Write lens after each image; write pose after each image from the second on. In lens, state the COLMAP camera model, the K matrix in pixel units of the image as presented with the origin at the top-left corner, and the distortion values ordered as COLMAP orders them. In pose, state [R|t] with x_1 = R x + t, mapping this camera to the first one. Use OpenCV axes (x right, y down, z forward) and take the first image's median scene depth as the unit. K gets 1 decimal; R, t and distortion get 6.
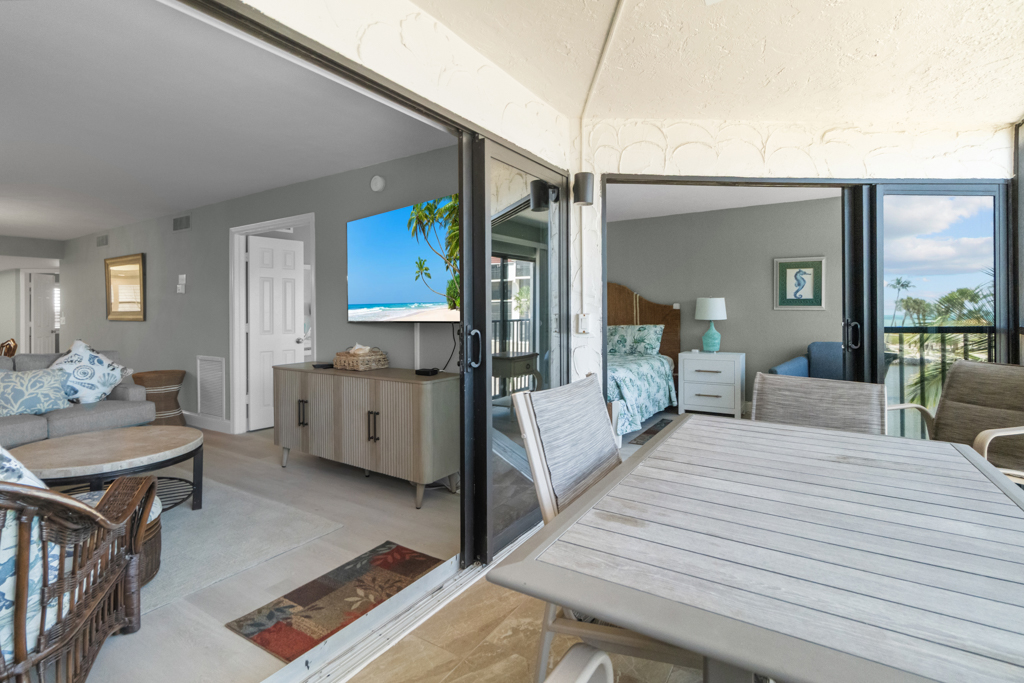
lens RADIAL K [[503.3, 0, 476.3], [0, 503.3, 306.9], [0, 0, 1]] dist [0.002017, 0.000273]
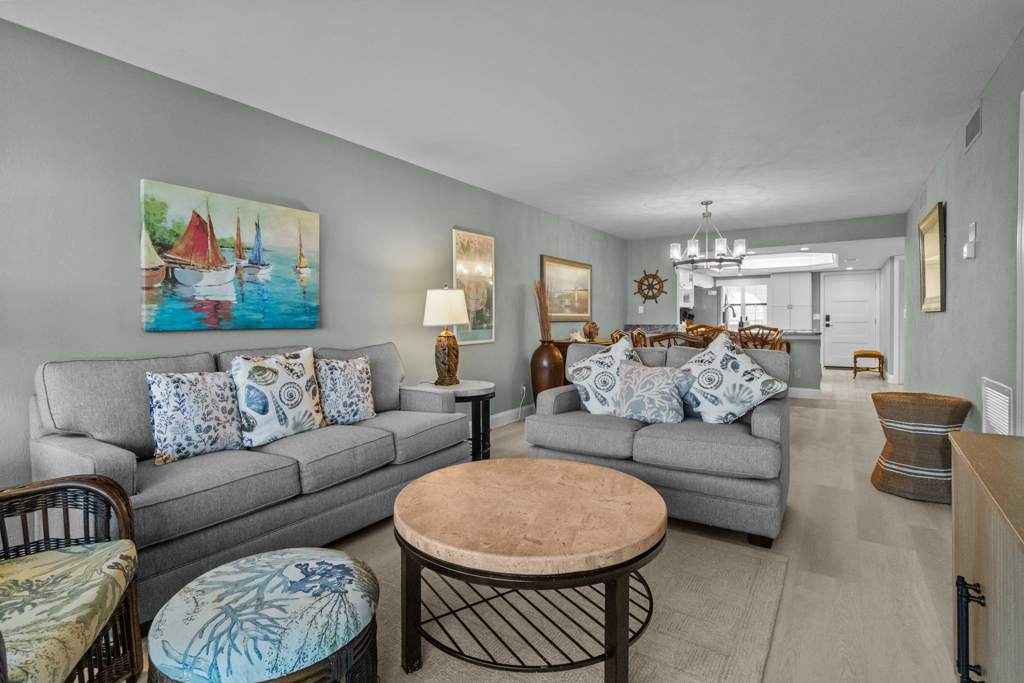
lens RADIAL K [[497.2, 0, 513.5], [0, 497.2, 321.0], [0, 0, 1]] dist [0.000028, -0.000239]
pose [[0.007933, 0.019501, -0.999778, -0.077385], [0.022139, 0.999561, 0.019672, 0.028392], [0.999723, -0.022290, 0.007497, 0.709384]]
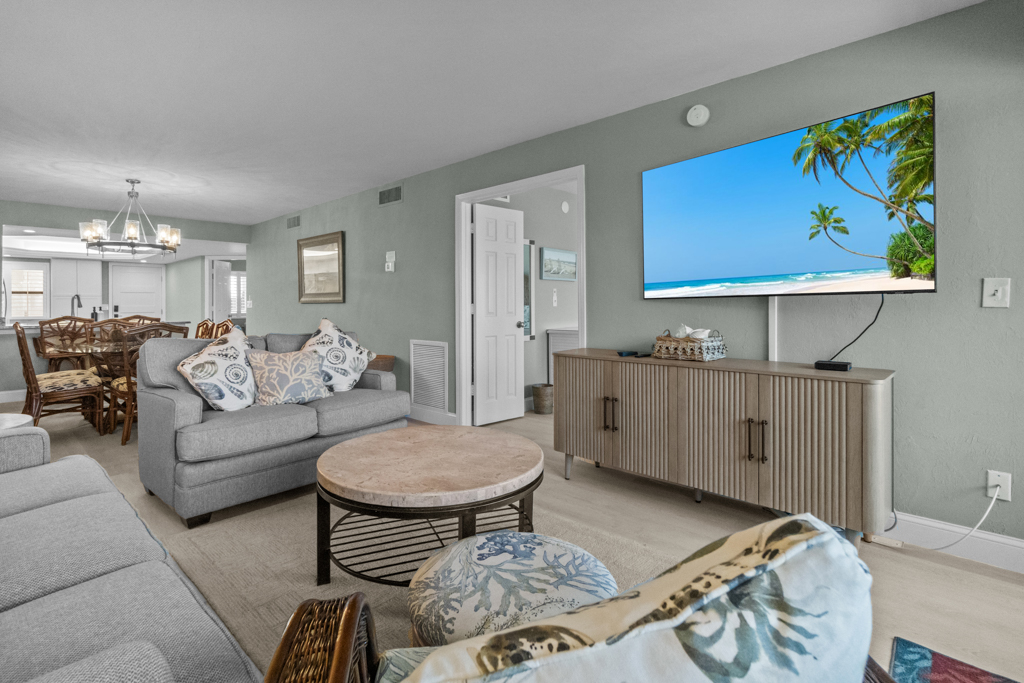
lens RADIAL K [[486.4, 0, 476.2], [0, 486.4, 306.8], [0, 0, 1]] dist [-0.000525, -0.000307]
pose [[0.982317, 0.008958, -0.187009, -0.378573], [-0.004814, 0.999733, 0.022602, 0.024626], [0.187162, -0.021302, 0.982098, 0.216859]]
